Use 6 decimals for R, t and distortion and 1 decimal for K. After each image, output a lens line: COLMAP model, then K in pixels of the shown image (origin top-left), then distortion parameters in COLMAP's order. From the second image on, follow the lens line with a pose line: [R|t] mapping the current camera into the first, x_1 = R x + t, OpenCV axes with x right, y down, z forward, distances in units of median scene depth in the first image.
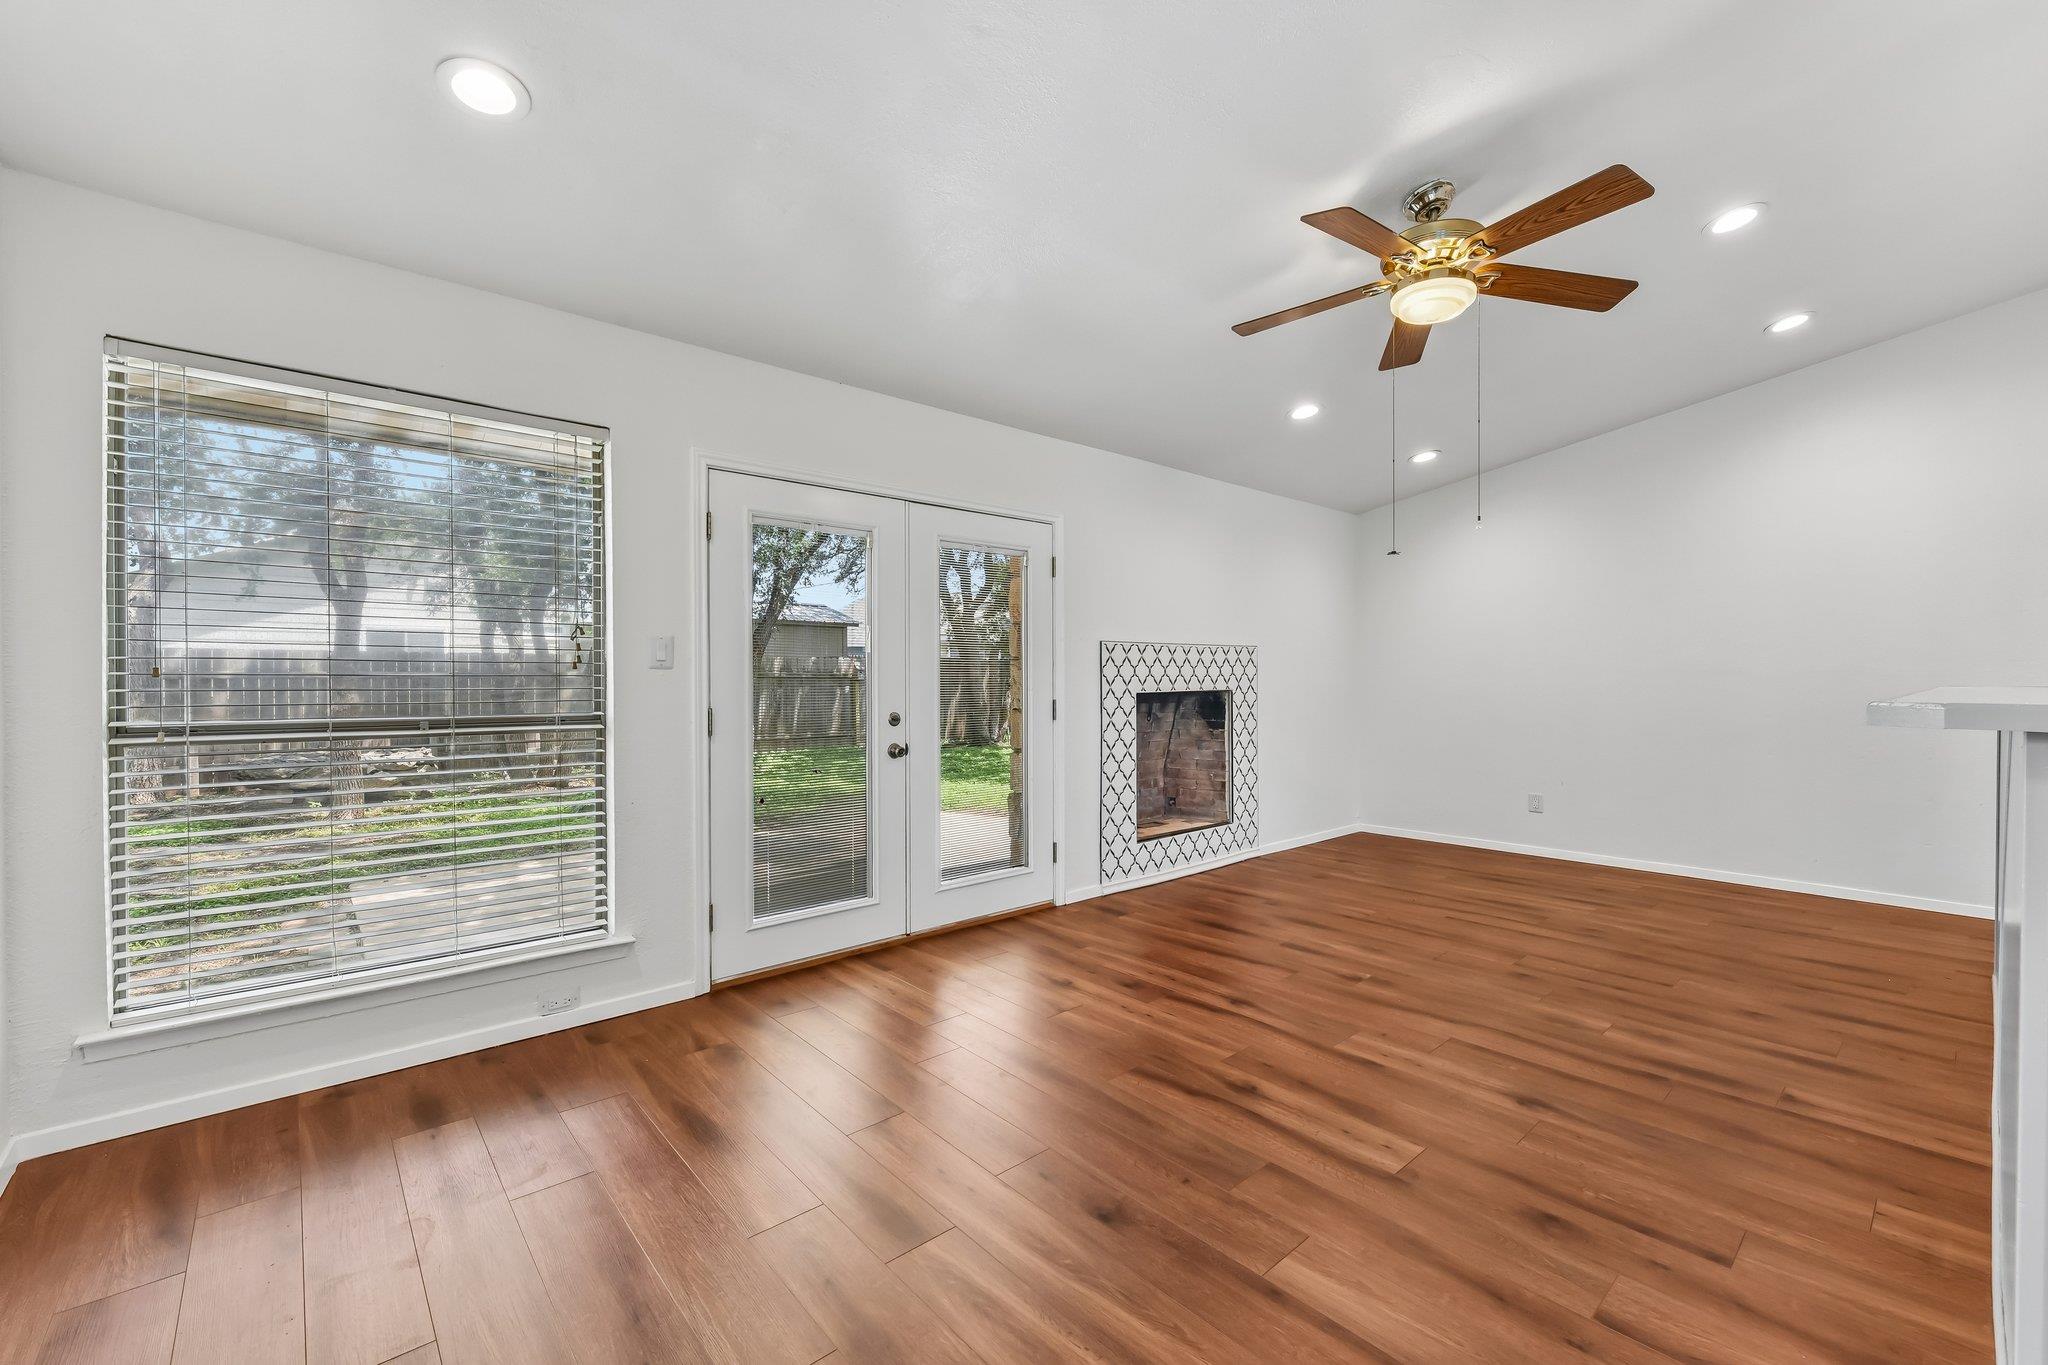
lens RADIAL K [[839.2, 0, 1033.0], [0, 839.2, 684.5], [0, 0, 1]] dist [-0.000020, -0.000928]
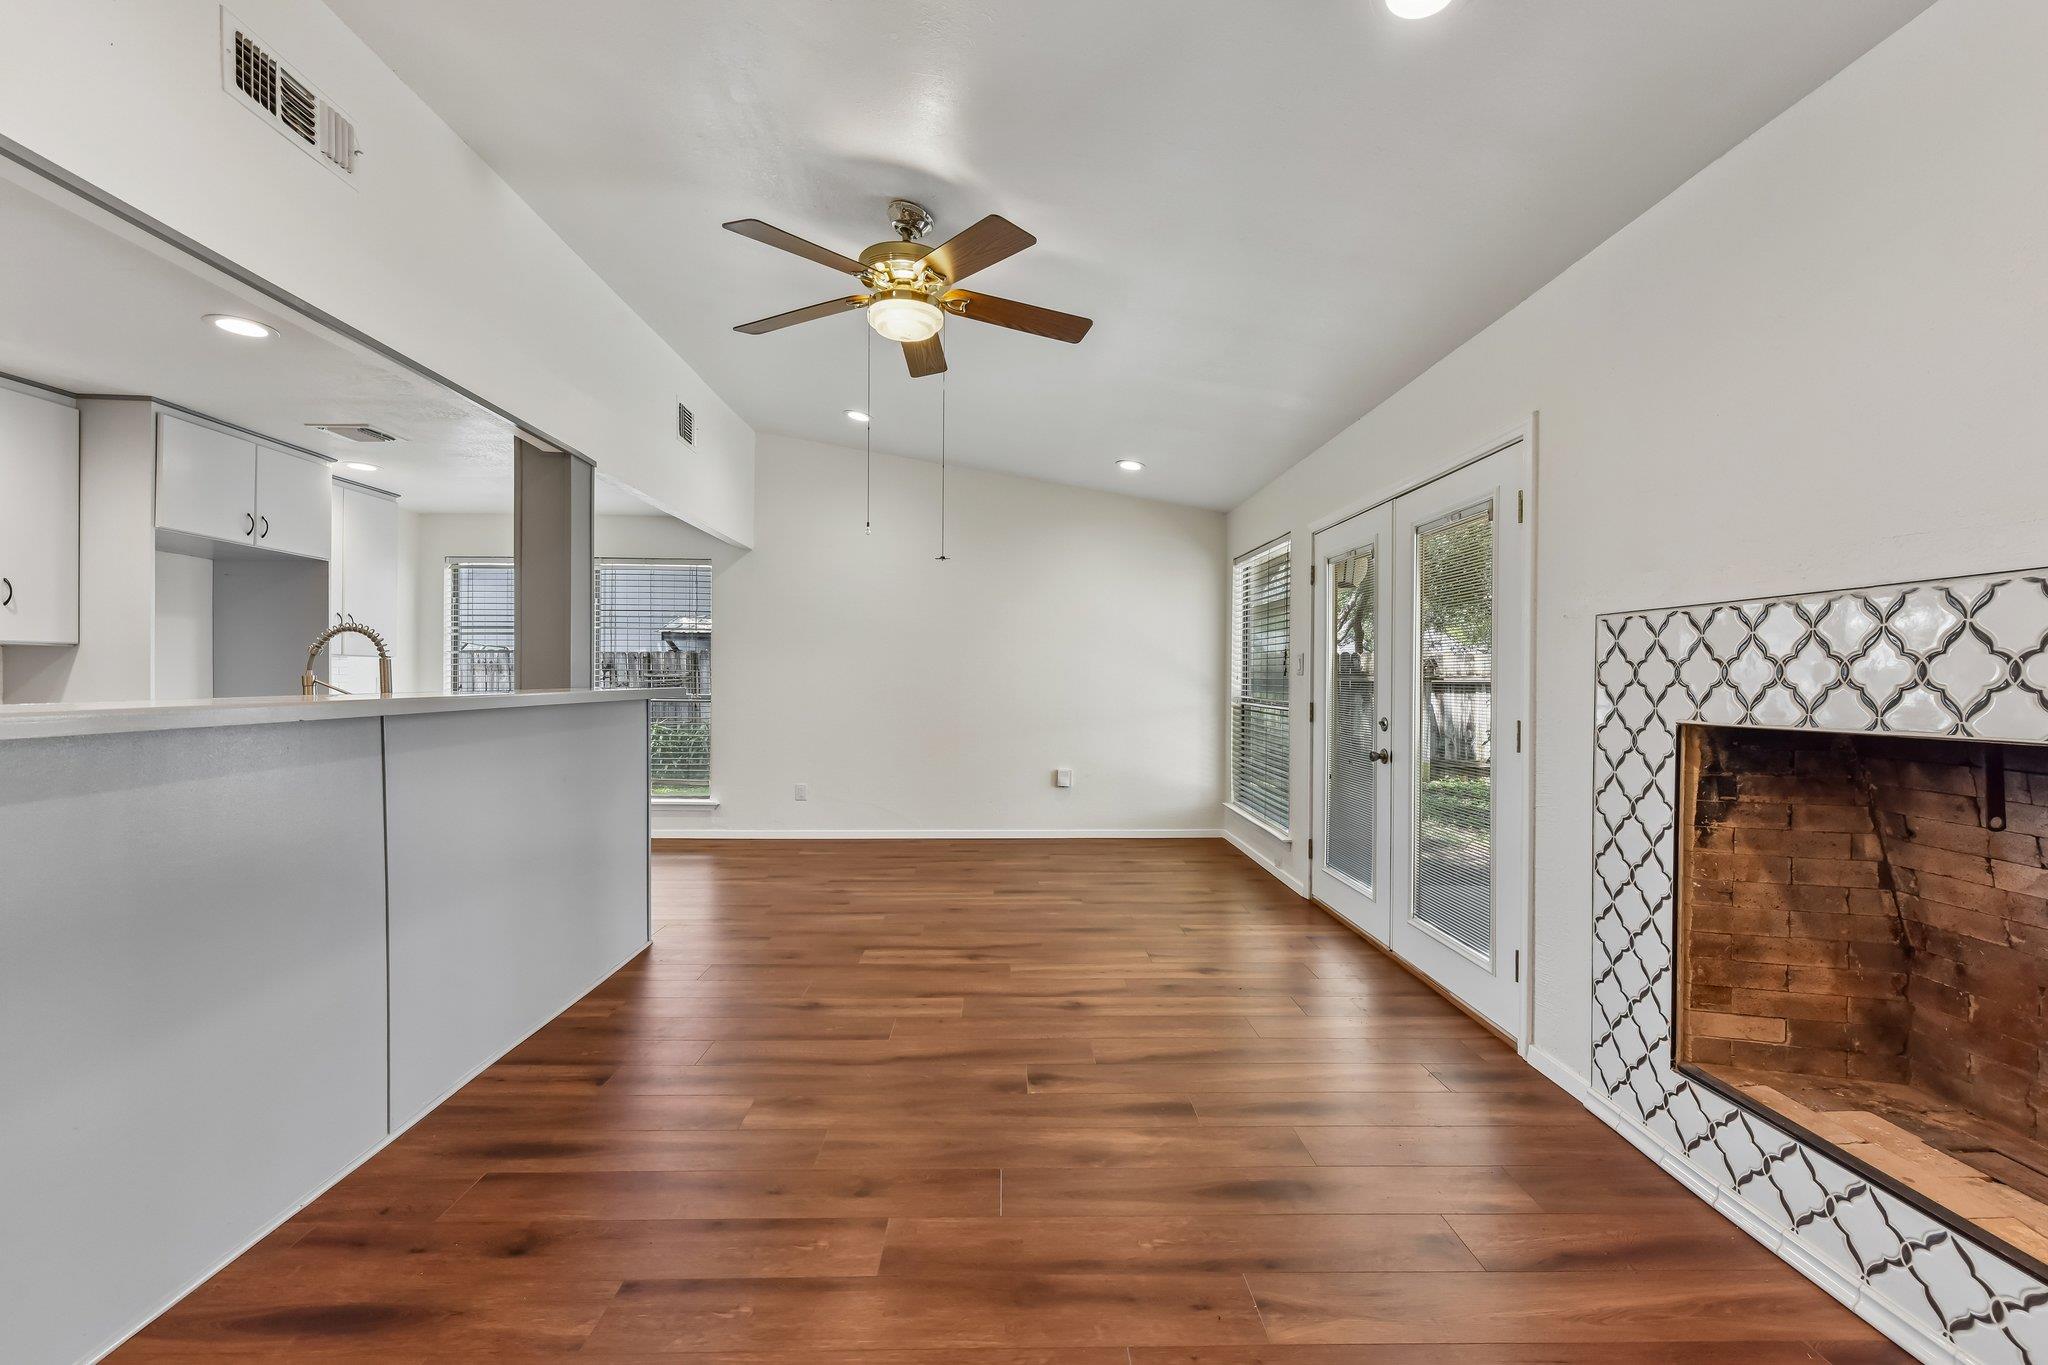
lens RADIAL K [[807.5, 0, 1027.3], [0, 807.5, 681.1], [0, 0, 1]] dist [0.000509, -0.000105]
pose [[-0.638704, 0.002969, -0.769447, 0.786819], [-0.010269, 0.999871, 0.012382, -0.016022], [0.769384, 0.015810, -0.638591, 1.203114]]
